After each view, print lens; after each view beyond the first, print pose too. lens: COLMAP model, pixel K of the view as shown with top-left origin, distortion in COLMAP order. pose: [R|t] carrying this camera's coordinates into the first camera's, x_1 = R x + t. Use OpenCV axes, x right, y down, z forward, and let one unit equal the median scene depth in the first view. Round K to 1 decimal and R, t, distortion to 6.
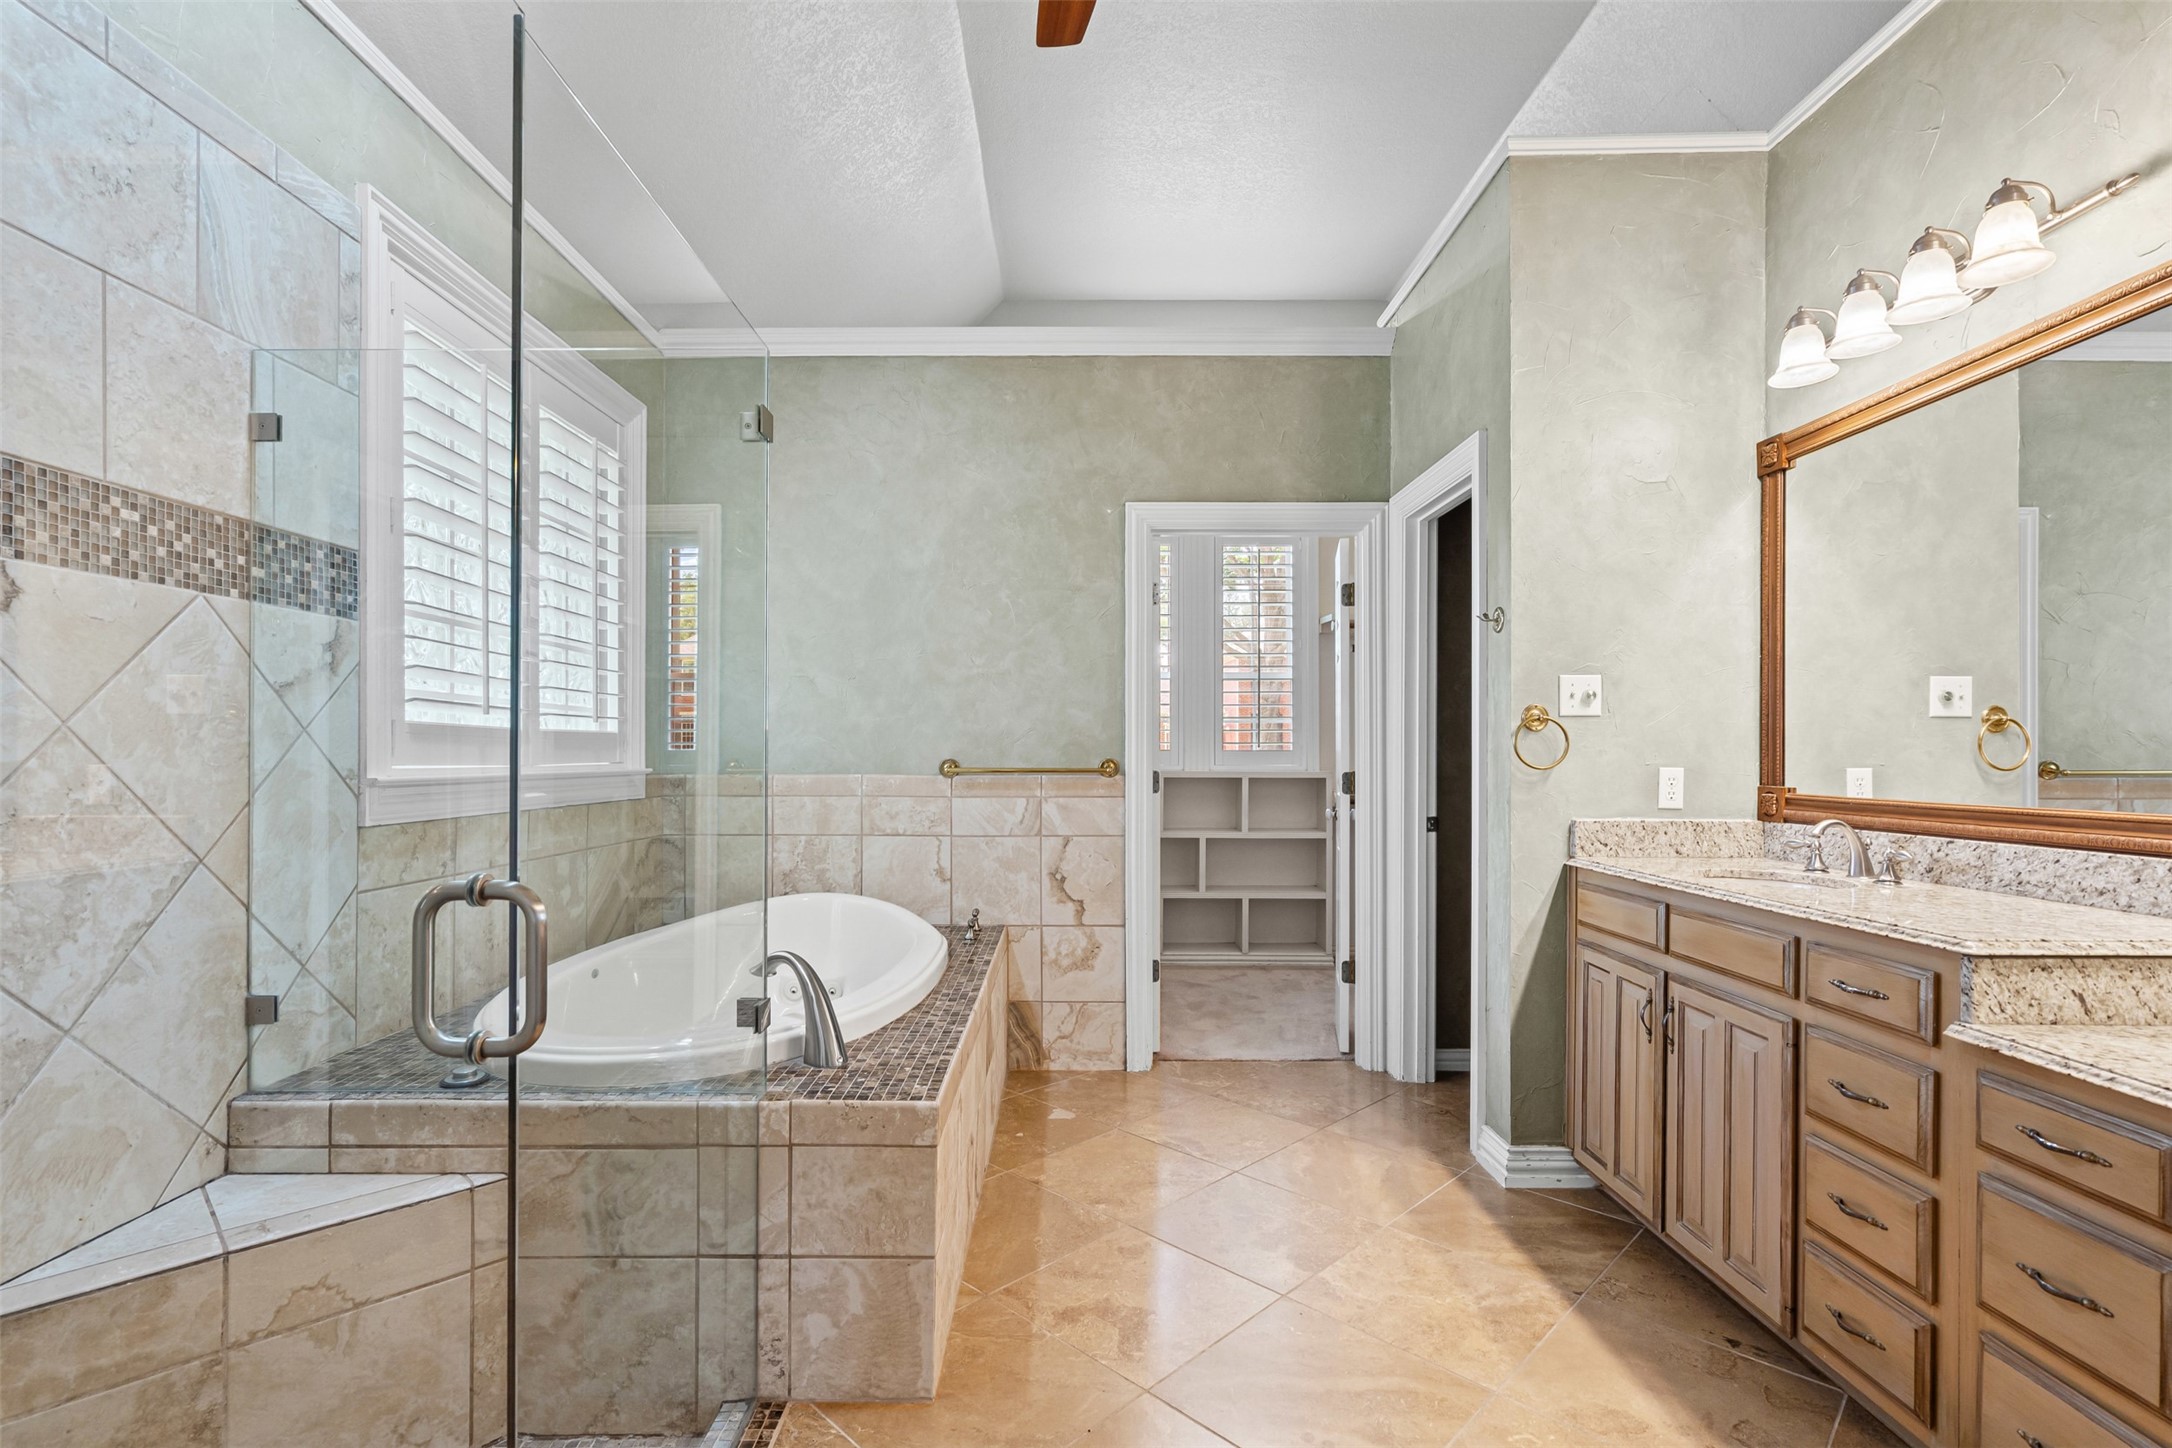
lens RADIAL K [[988.4, 0, 1056.7], [0, 988.4, 761.9], [0, 0, 1]] dist [-0.003784, 0.002308]
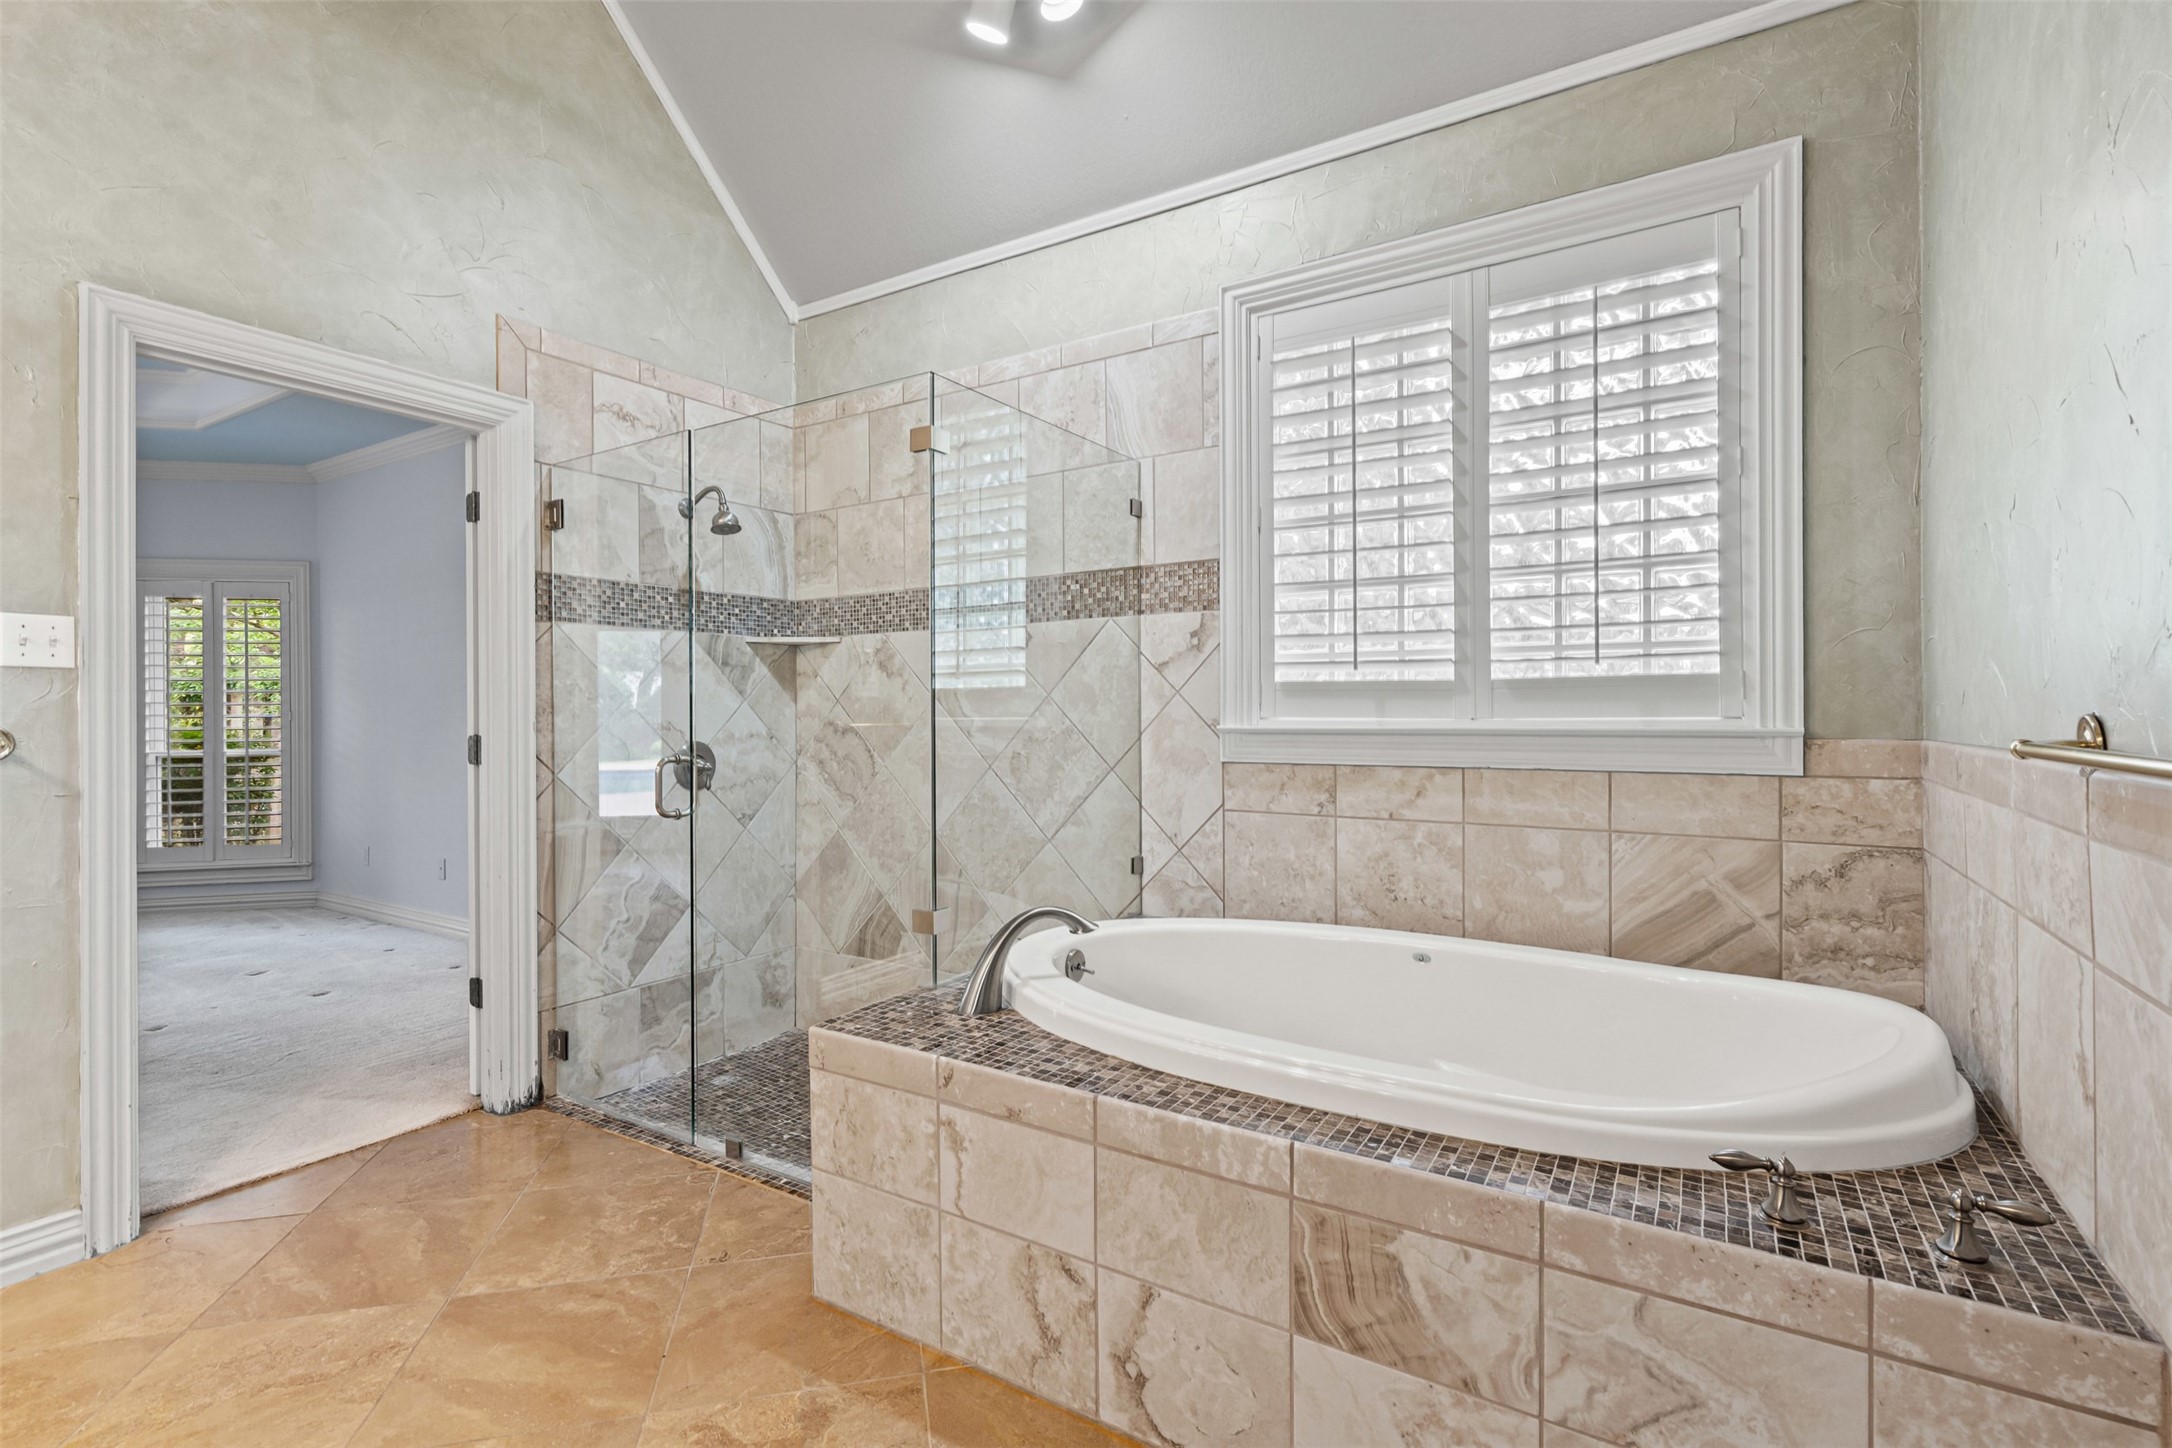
lens RADIAL K [[988.4, 0, 1078.9], [0, 988.4, 704.6], [0, 0, 1]] dist [-0.003784, 0.002308]
pose [[-0.512325, -0.002799, -0.858787, 0.616283], [-0.001687, 0.999996, -0.002253, -0.010201], [0.858790, 0.000294, -0.512328, 1.674787]]
